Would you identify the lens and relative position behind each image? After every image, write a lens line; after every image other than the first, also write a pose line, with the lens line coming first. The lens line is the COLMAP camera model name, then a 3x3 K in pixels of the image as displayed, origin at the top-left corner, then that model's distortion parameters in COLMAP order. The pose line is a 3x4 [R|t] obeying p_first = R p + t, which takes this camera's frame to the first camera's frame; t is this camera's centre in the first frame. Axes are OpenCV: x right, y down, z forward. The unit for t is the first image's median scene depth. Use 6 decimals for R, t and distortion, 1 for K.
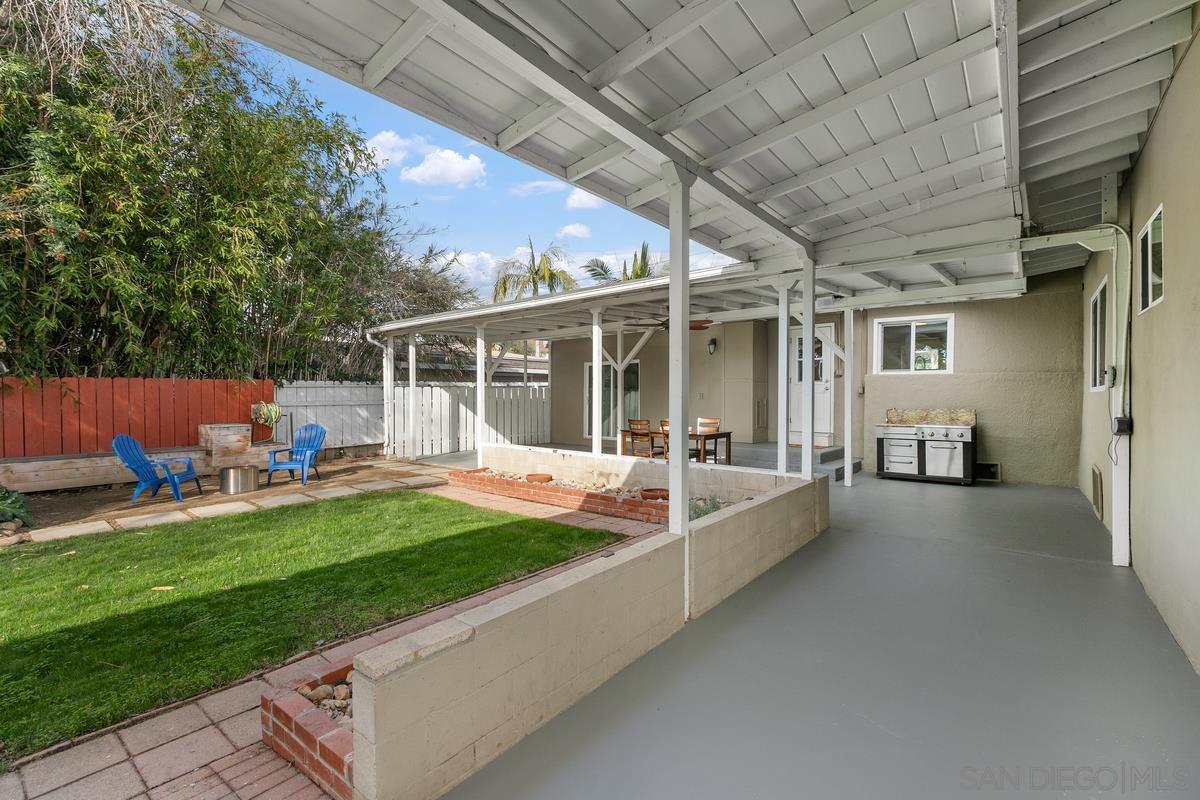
lens RADIAL K [[562.0, 0, 595.4], [0, 562.0, 399.5], [0, 0, 1]] dist [-0.000341, -0.000010]
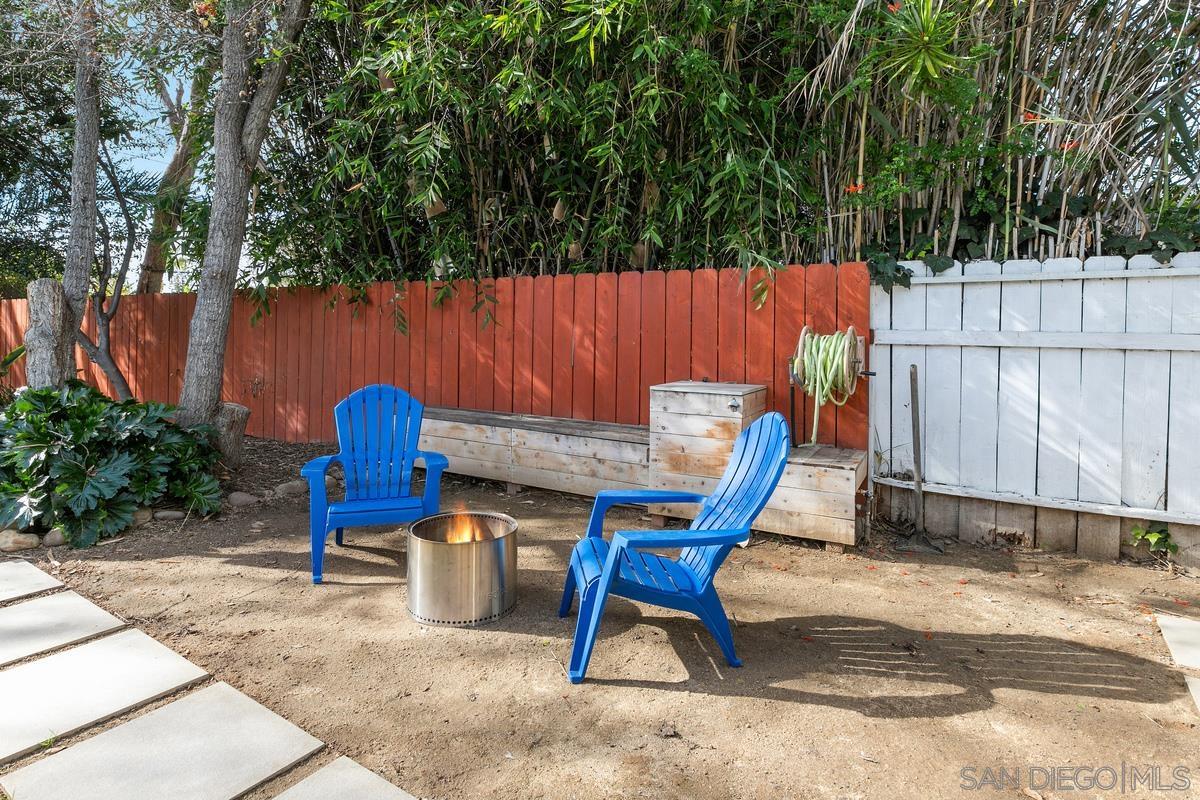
lens RADIAL K [[652.5, 0, 597.9], [0, 652.5, 338.8], [0, 0, 1]] dist [-0.003509, -0.000854]
pose [[0.089312, 0.012644, -0.995923, -0.207730], [-0.029046, 0.999527, 0.010085, 0.009949], [0.995580, 0.028027, 0.089637, 0.796505]]
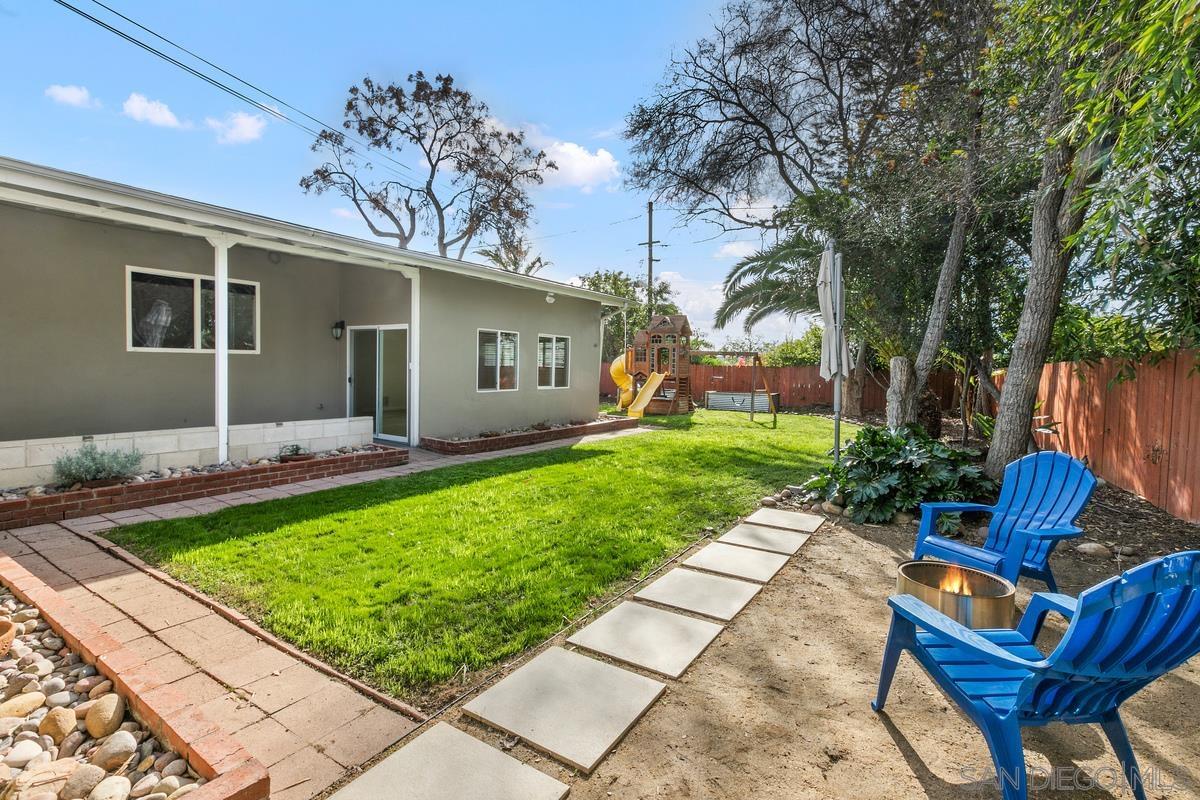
lens RADIAL K [[562.0, 0, 595.4], [0, 562.0, 399.5], [0, 0, 1]] dist [-0.000341, -0.000010]
pose [[-0.993760, -0.016125, -0.110367, -0.336963], [-0.023322, 0.997663, 0.064230, -0.005868], [0.109074, 0.066404, -0.991813, 1.107123]]
